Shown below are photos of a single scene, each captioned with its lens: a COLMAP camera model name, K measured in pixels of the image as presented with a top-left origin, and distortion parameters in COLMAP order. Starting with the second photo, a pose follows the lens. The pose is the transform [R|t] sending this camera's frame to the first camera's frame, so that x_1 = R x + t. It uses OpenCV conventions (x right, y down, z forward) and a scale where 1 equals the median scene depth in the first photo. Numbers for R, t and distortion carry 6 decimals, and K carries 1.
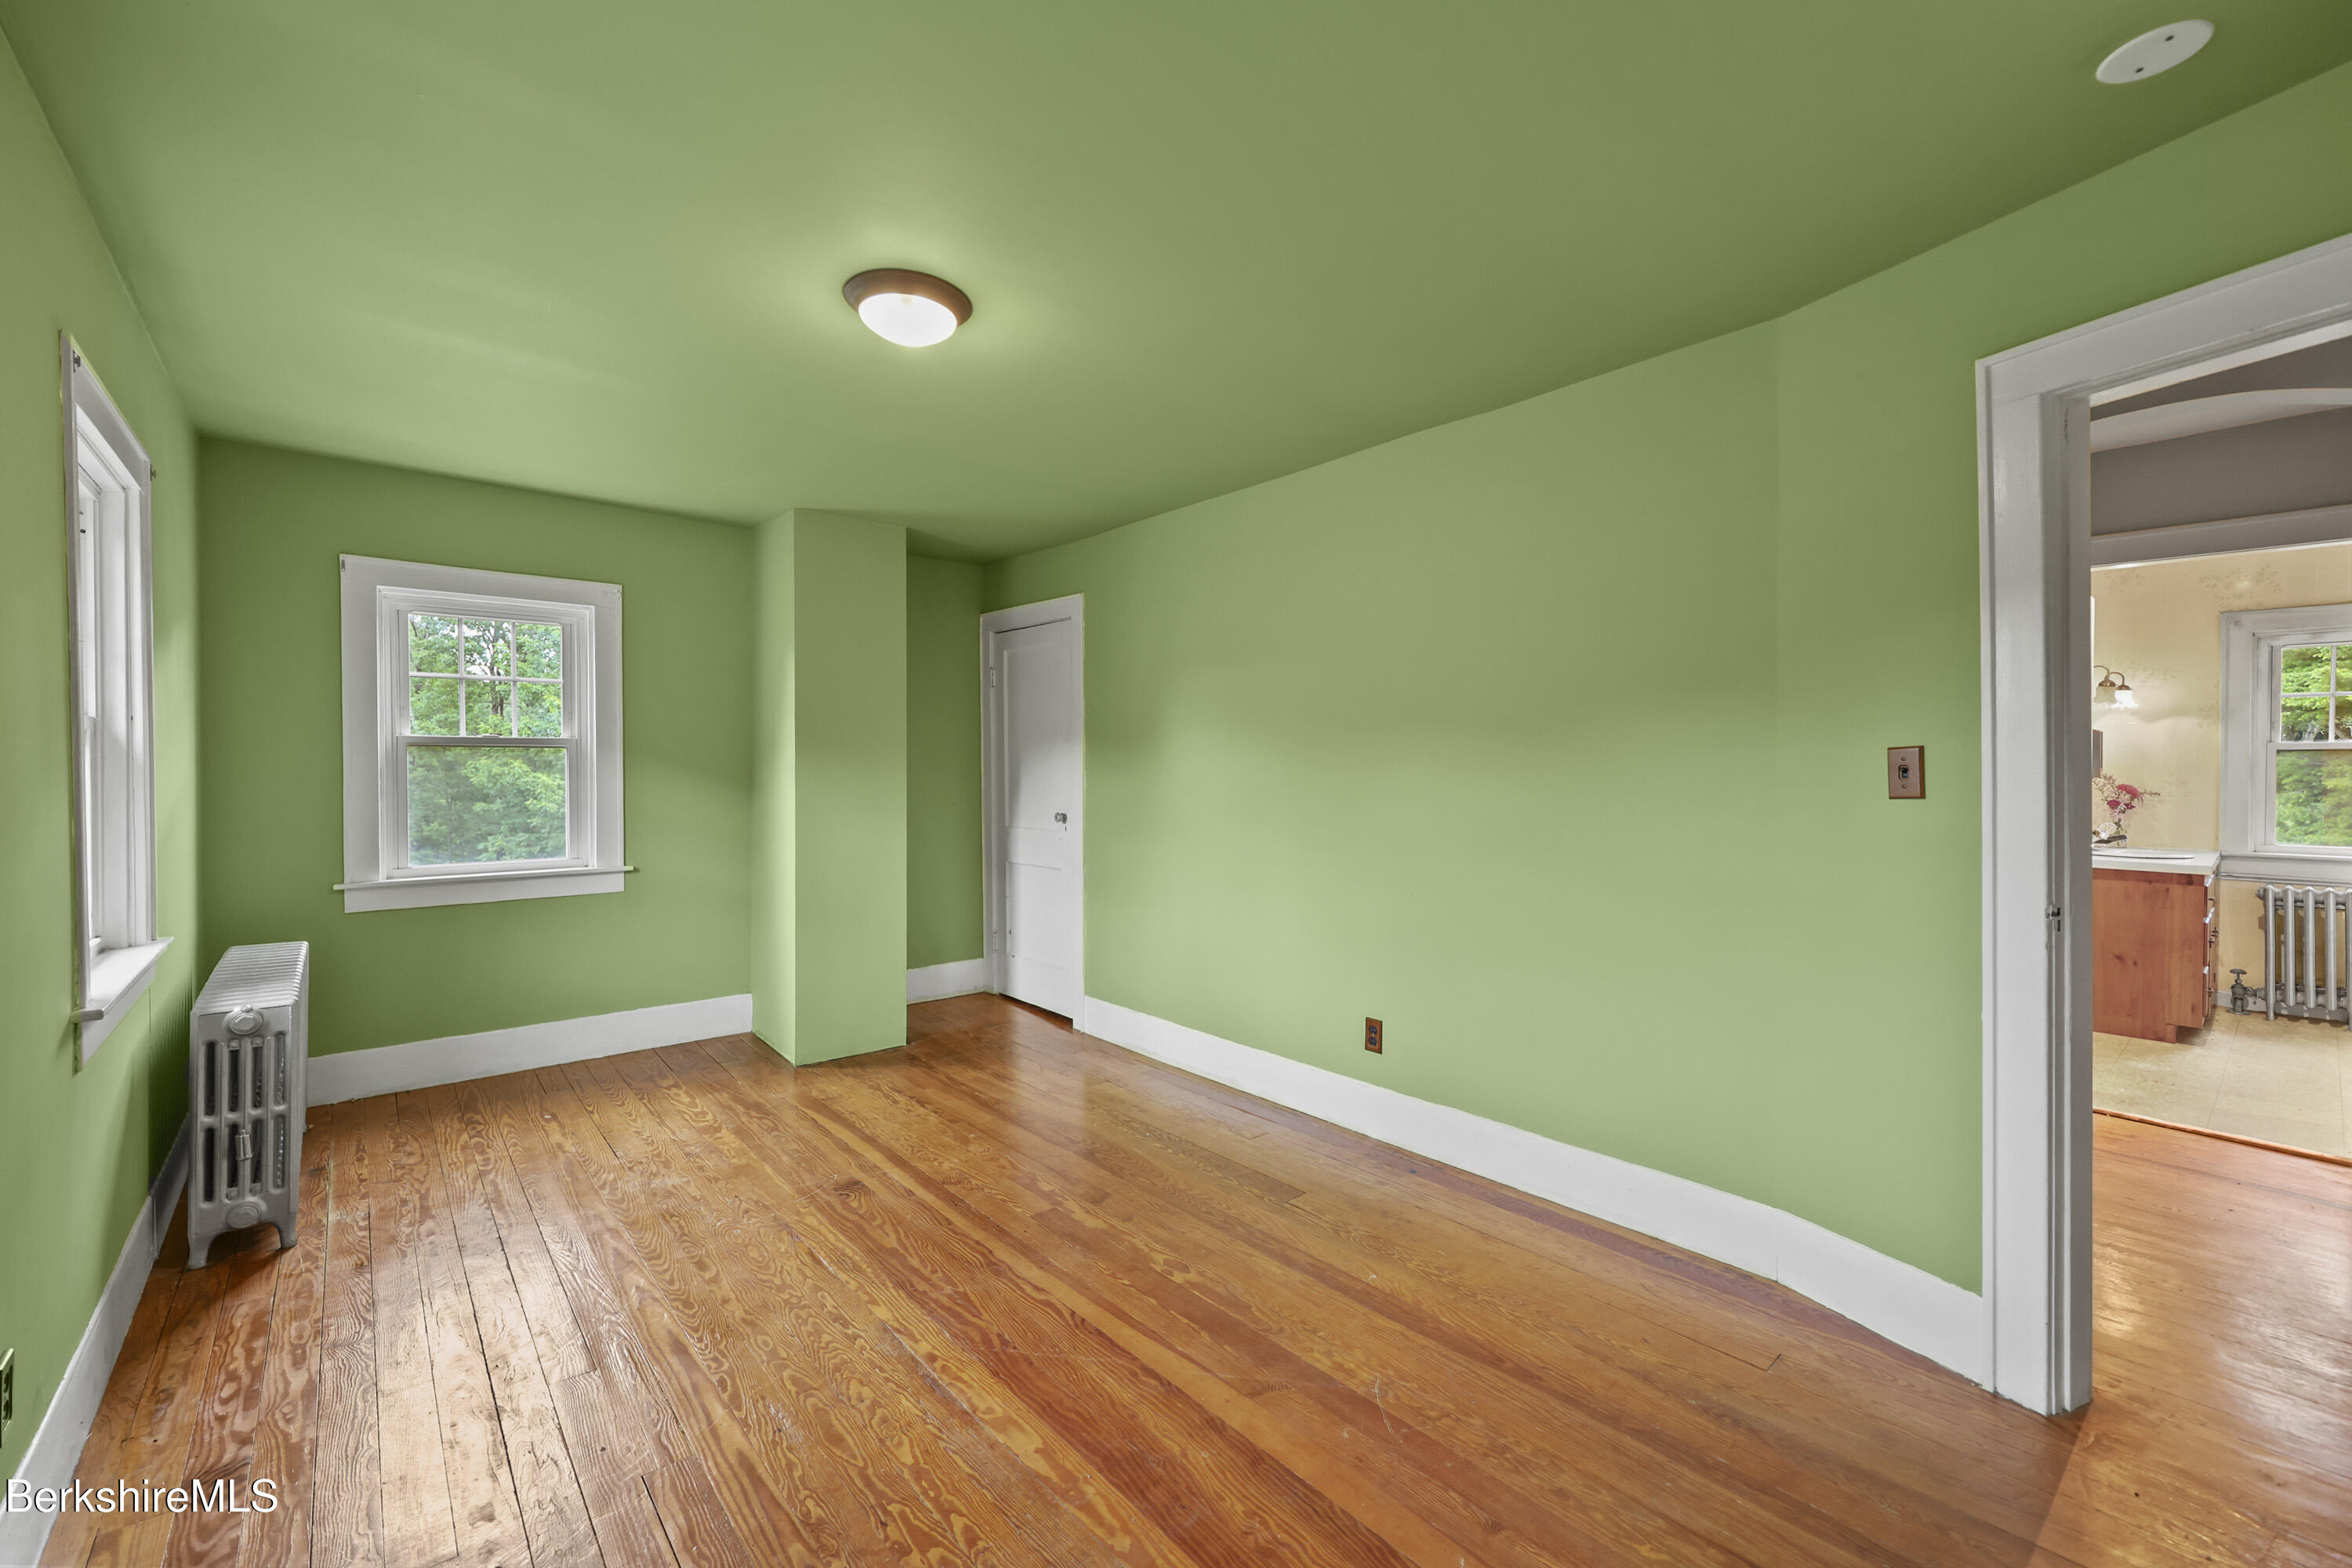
lens RADIAL K [[955.2, 0, 1176.4], [0, 955.2, 778.0], [0, 0, 1]] dist [0.001728, 0.000319]
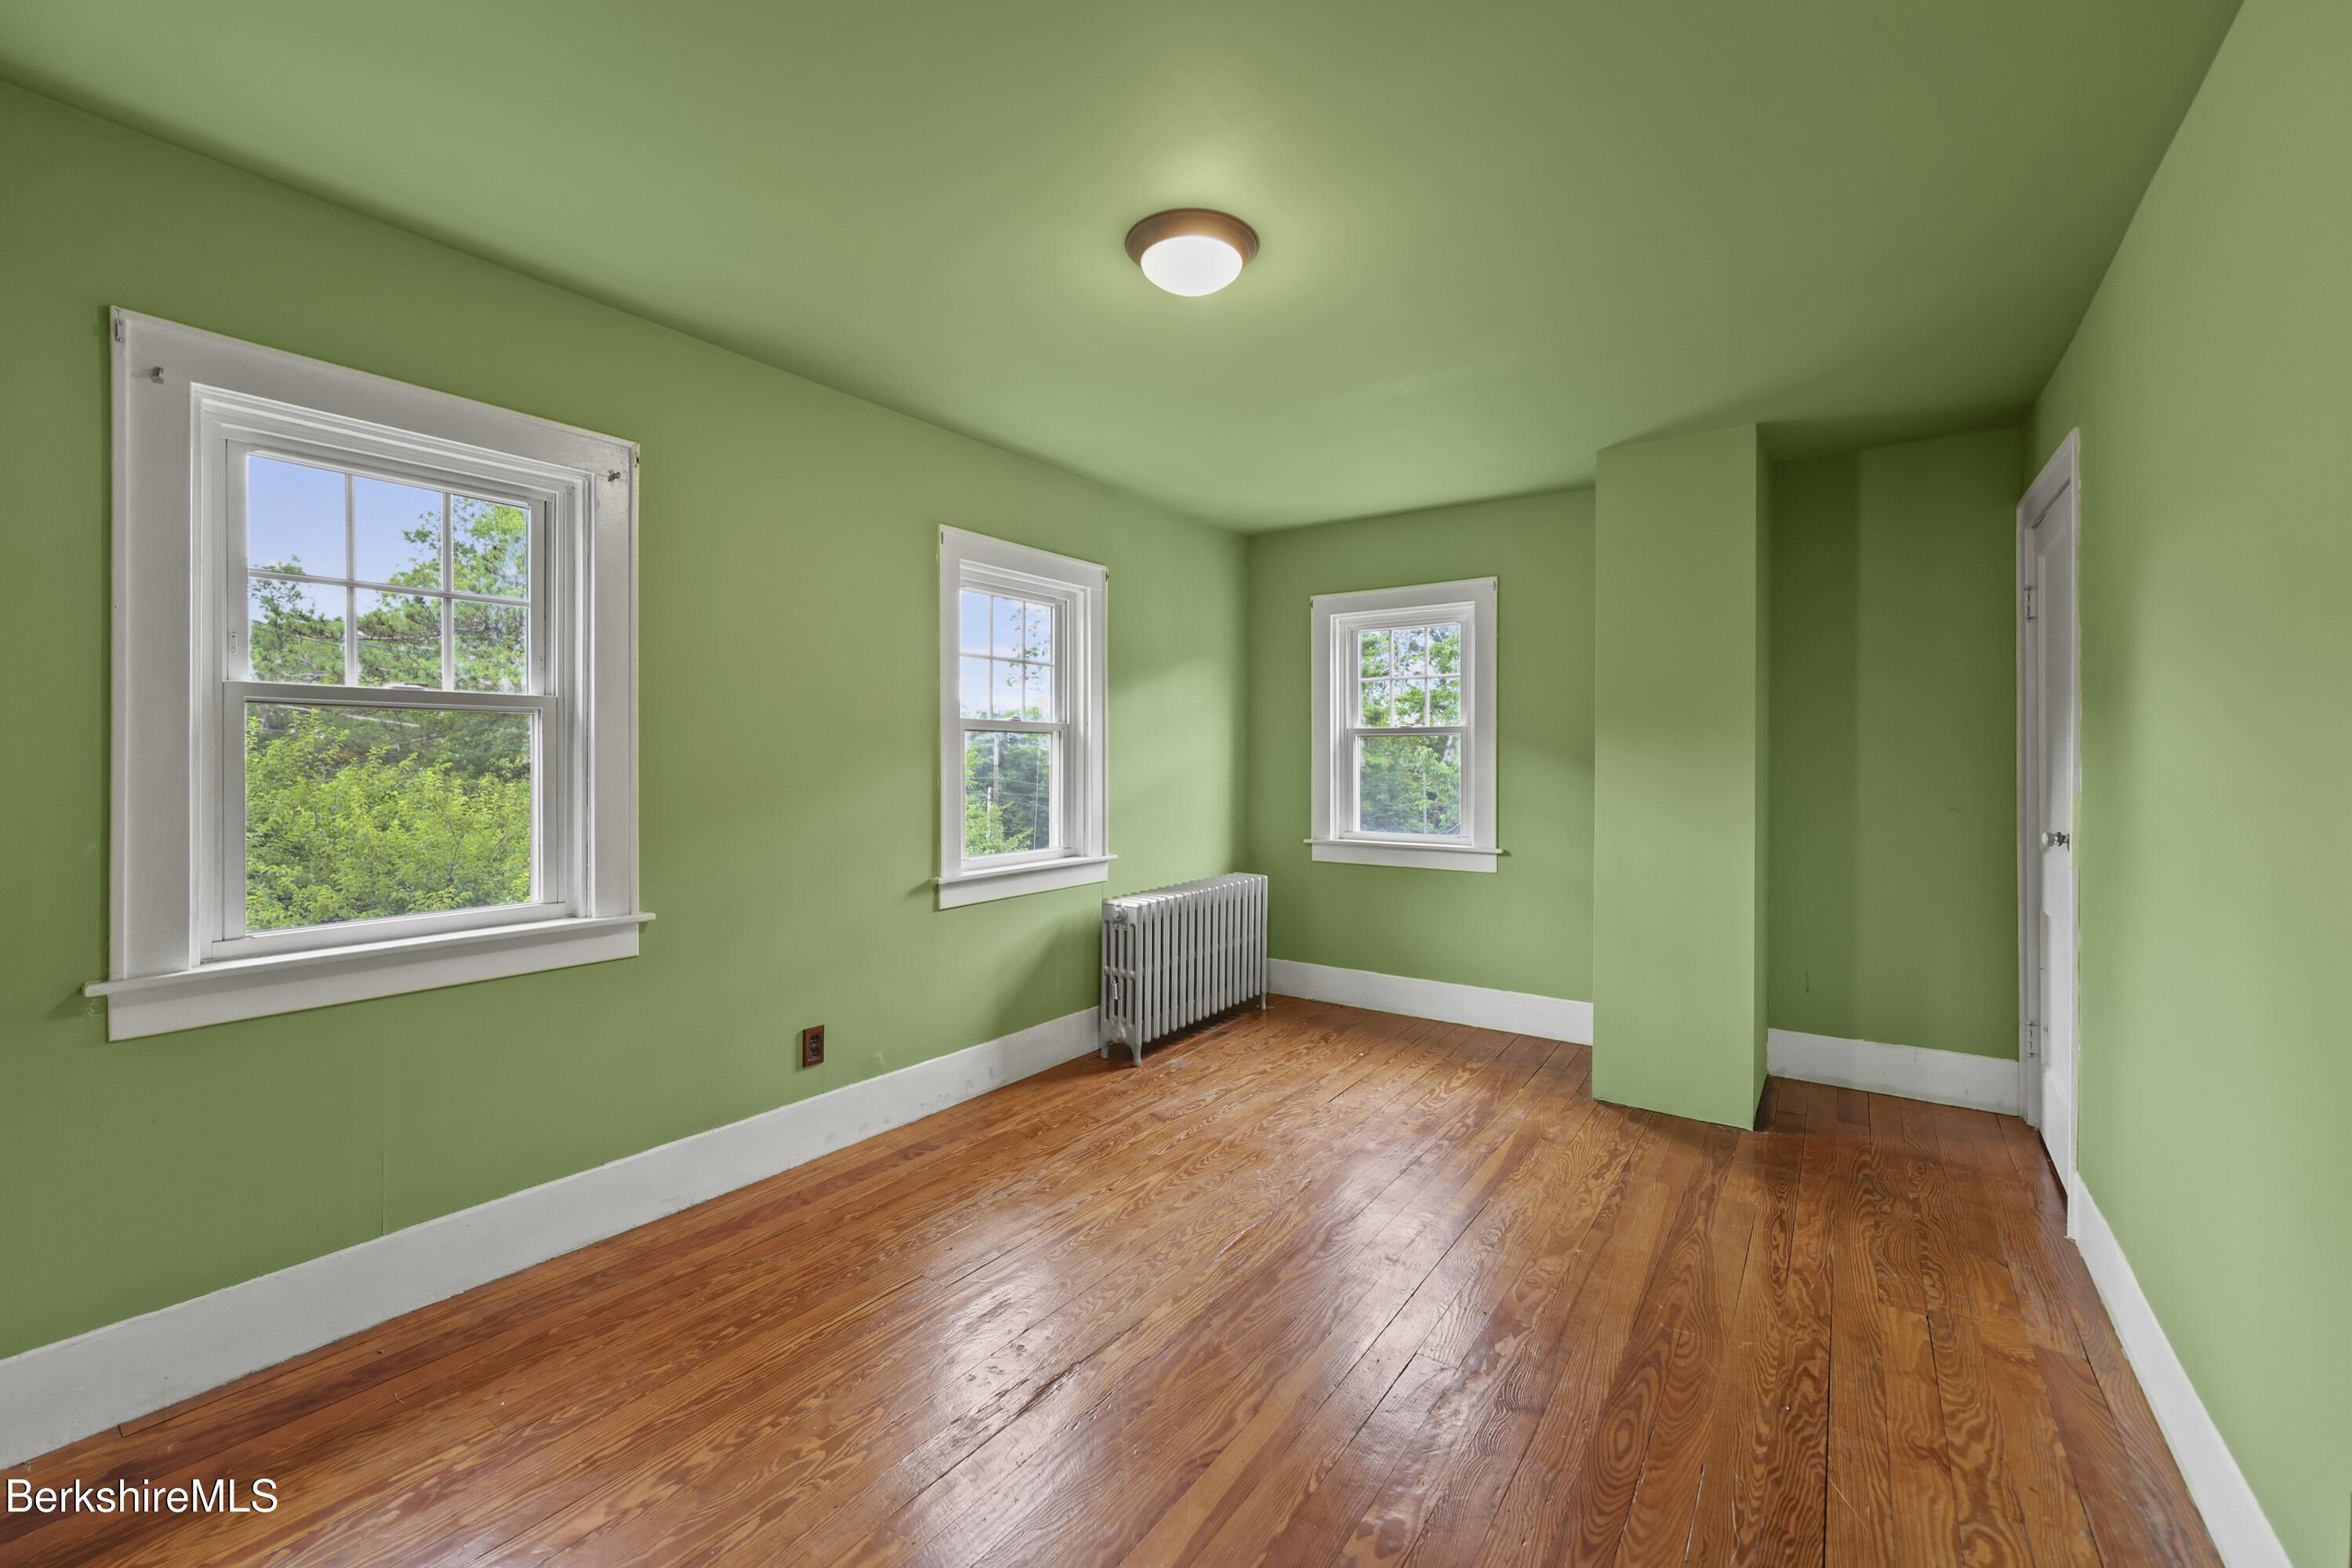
lens RADIAL K [[955.2, 0, 1175.1], [0, 955.2, 759.9], [0, 0, 1]] dist [0.001728, 0.000319]
pose [[0.241374, 0.000613, -0.970432, 0.458241], [-0.011788, 0.999928, -0.002300, 0.004715], [0.970360, 0.011995, 0.241364, 0.563897]]
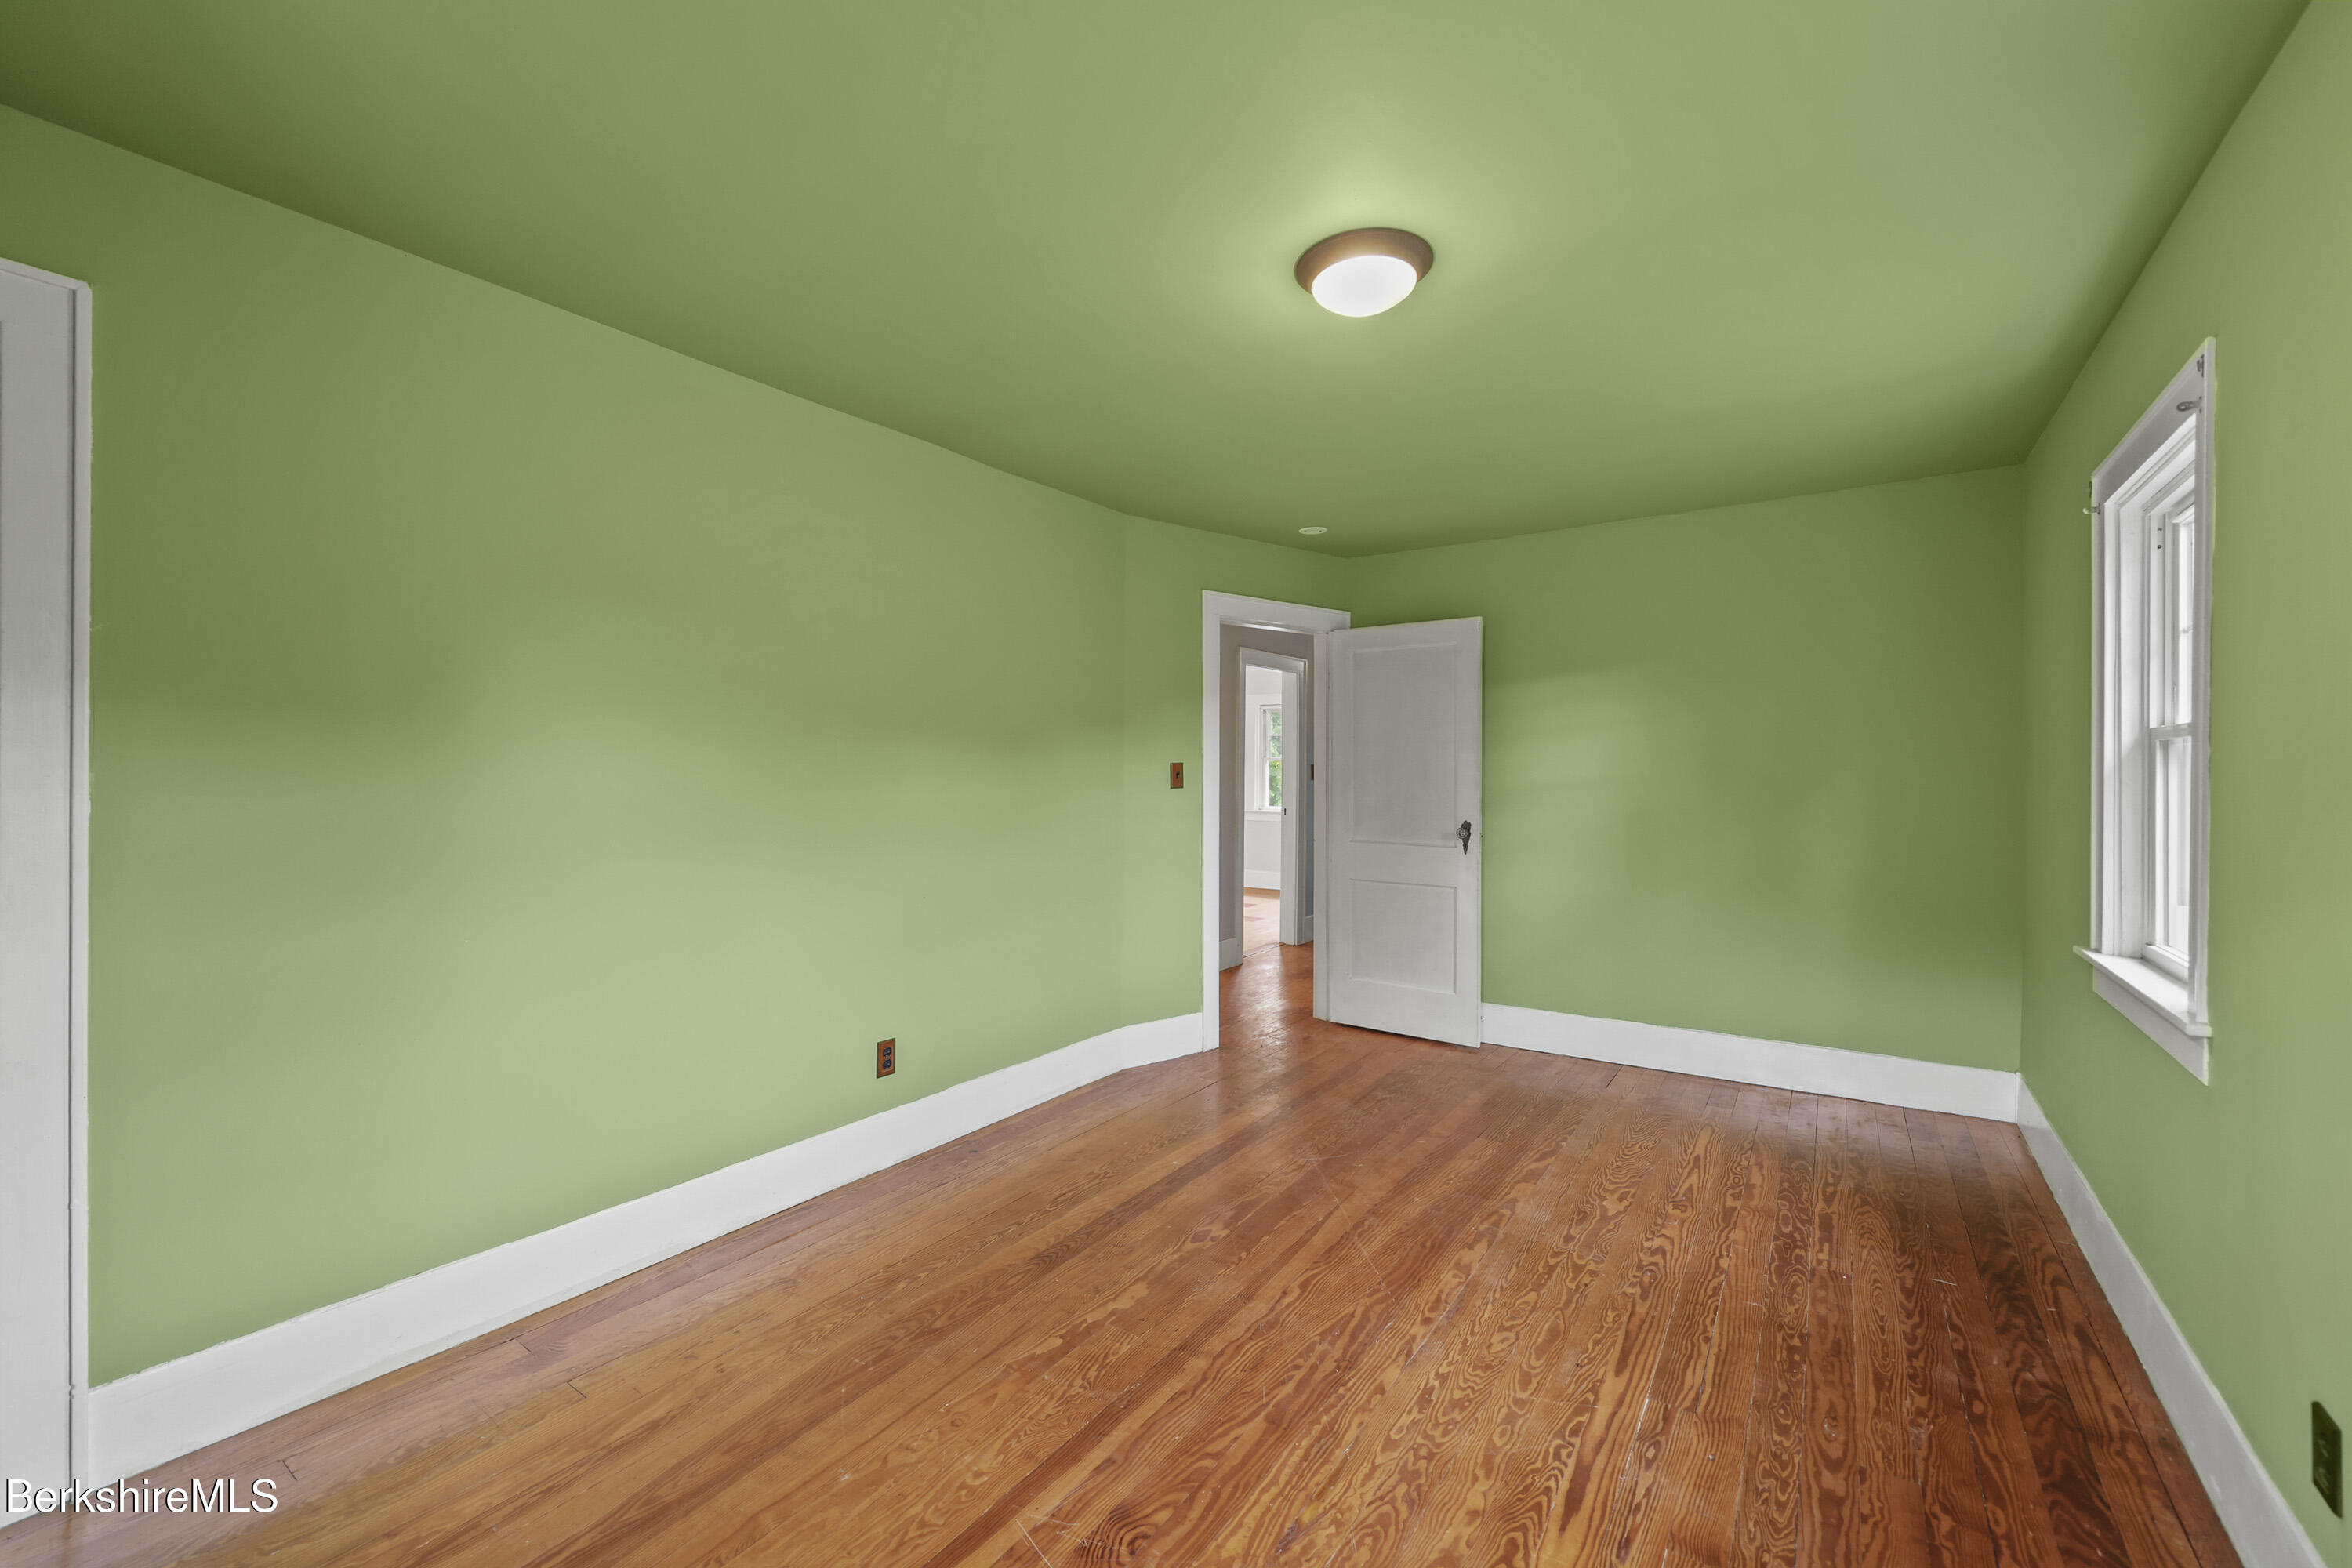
lens RADIAL K [[955.2, 0, 1171.0], [0, 955.2, 766.9], [0, 0, 1]] dist [0.001728, 0.000319]
pose [[-0.247878, 0.005079, 0.968778, -0.827914], [0.003442, 0.999985, -0.004361, -0.010372], [-0.968785, 0.002254, -0.247892, 1.037697]]
